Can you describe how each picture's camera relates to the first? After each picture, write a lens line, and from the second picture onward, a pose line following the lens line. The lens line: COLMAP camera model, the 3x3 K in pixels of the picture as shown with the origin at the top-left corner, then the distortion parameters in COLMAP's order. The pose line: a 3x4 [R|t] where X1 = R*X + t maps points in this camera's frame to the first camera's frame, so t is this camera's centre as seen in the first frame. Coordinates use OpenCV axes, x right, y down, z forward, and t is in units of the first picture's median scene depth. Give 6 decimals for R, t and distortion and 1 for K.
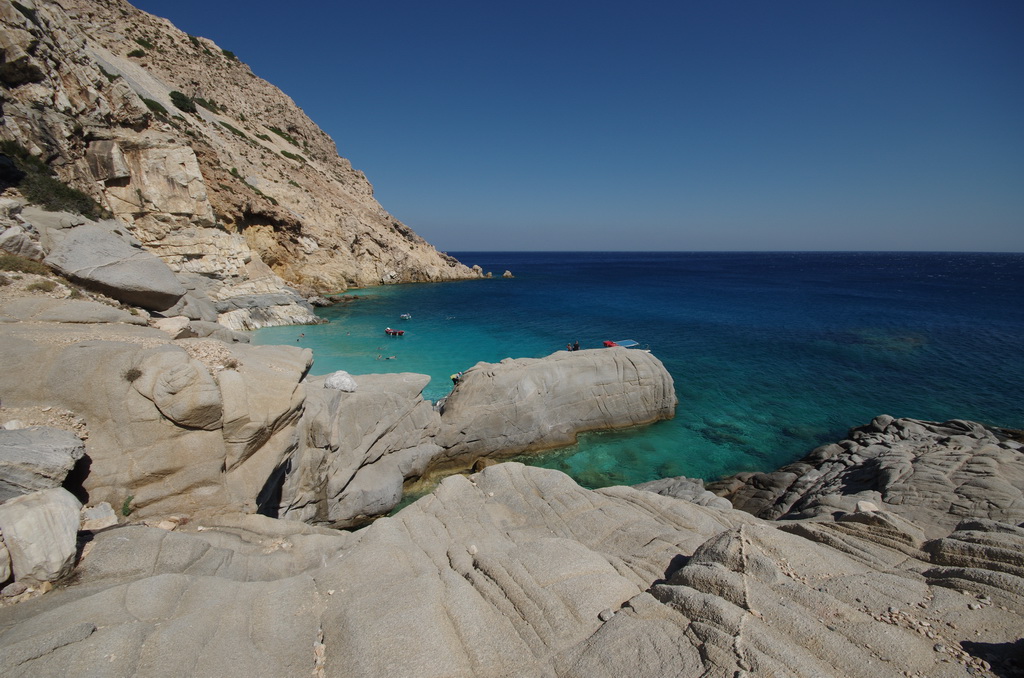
lens RADIAL K [[441.5, 0, 510.2], [0, 441.5, 330.5], [0, 0, 1]] dist [0.037775, -0.022806]
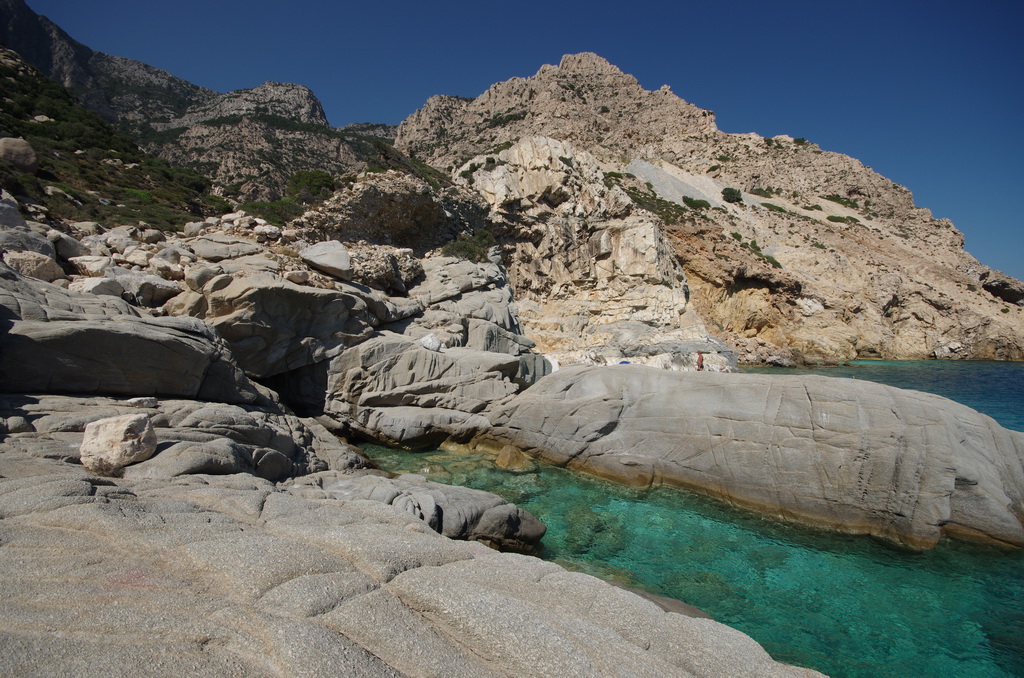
lens RADIAL K [[441.5, 0, 510.2], [0, 441.5, 330.5], [0, 0, 1]] dist [0.037775, -0.022806]
pose [[0.415962, 0.005019, -0.909368, 0.133136], [-0.163849, 0.984033, -0.069517, 0.020480], [0.894499, 0.177916, 0.410143, 0.102016]]
